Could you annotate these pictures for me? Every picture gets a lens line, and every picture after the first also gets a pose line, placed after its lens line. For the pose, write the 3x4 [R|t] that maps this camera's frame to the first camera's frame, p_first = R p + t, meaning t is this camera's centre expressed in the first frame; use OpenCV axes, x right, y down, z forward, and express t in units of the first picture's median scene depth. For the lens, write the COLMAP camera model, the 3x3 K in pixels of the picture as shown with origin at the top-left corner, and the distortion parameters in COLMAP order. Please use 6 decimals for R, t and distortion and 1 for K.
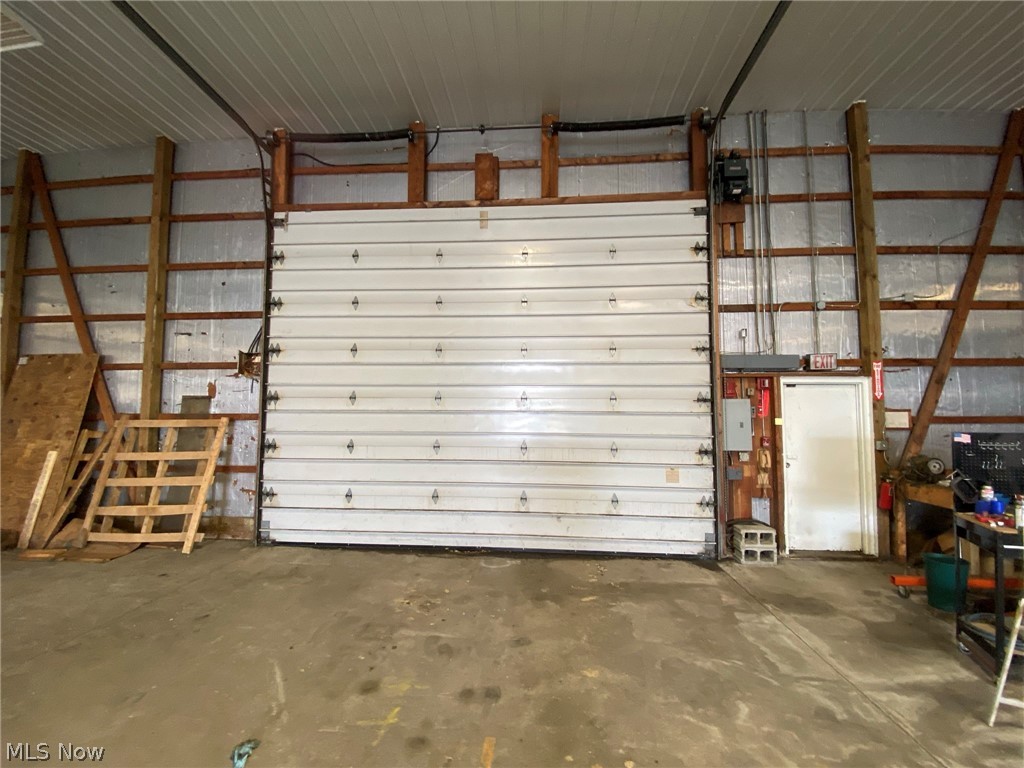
lens RADIAL K [[411.5, 0, 512.0], [0, 411.5, 384.0], [0, 0, 1]] dist [0.026310, -0.021016]
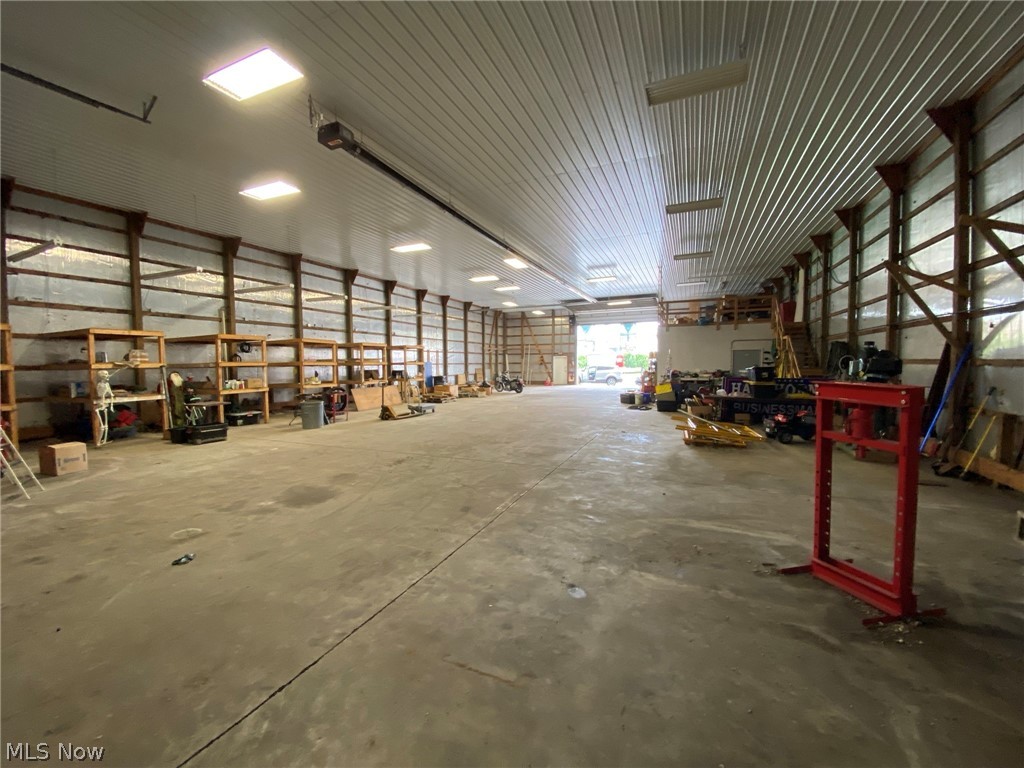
lens RADIAL K [[411.5, 0, 512.0], [0, 411.5, 384.0], [0, 0, 1]] dist [0.026310, -0.021016]
pose [[-0.942625, -0.012460, 0.333622, -2.017806], [-0.013275, 0.999912, -0.000164, 0.137191], [-0.333590, -0.004583, -0.942707, 1.761875]]
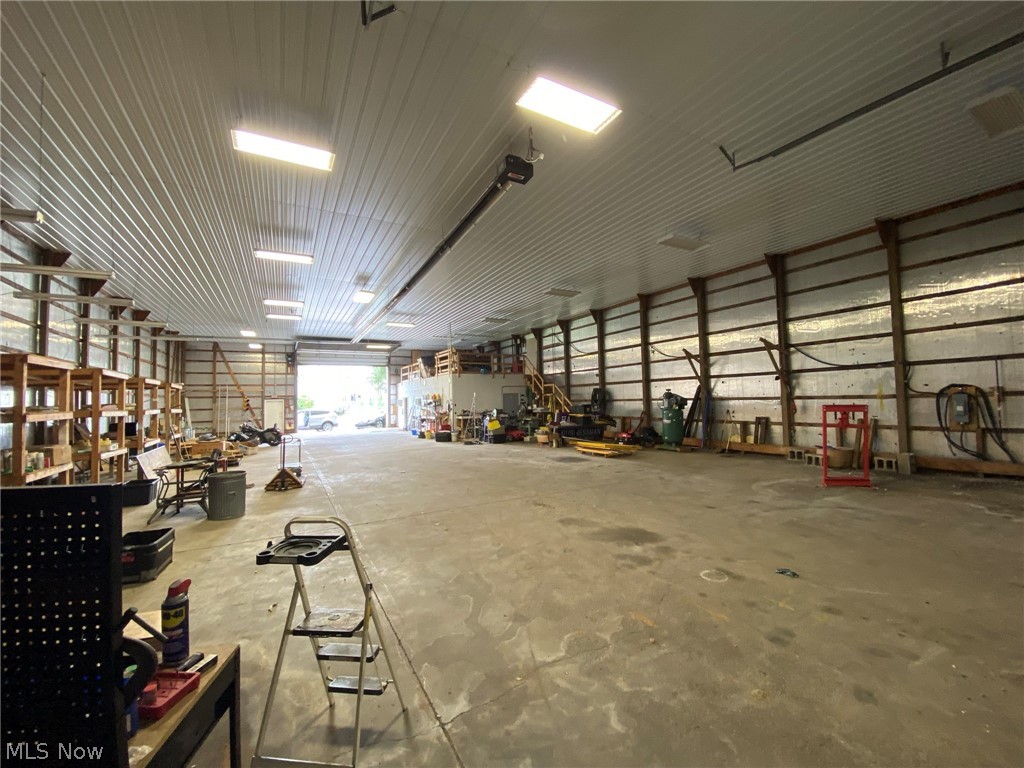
lens RADIAL K [[411.5, 0, 512.0], [0, 411.5, 384.0], [0, 0, 1]] dist [0.026310, -0.021016]
pose [[-0.833500, -0.006295, -0.552484, 1.188133], [0.050955, 0.994798, -0.088207, 0.113581], [0.550165, -0.101672, -0.828843, 1.613786]]
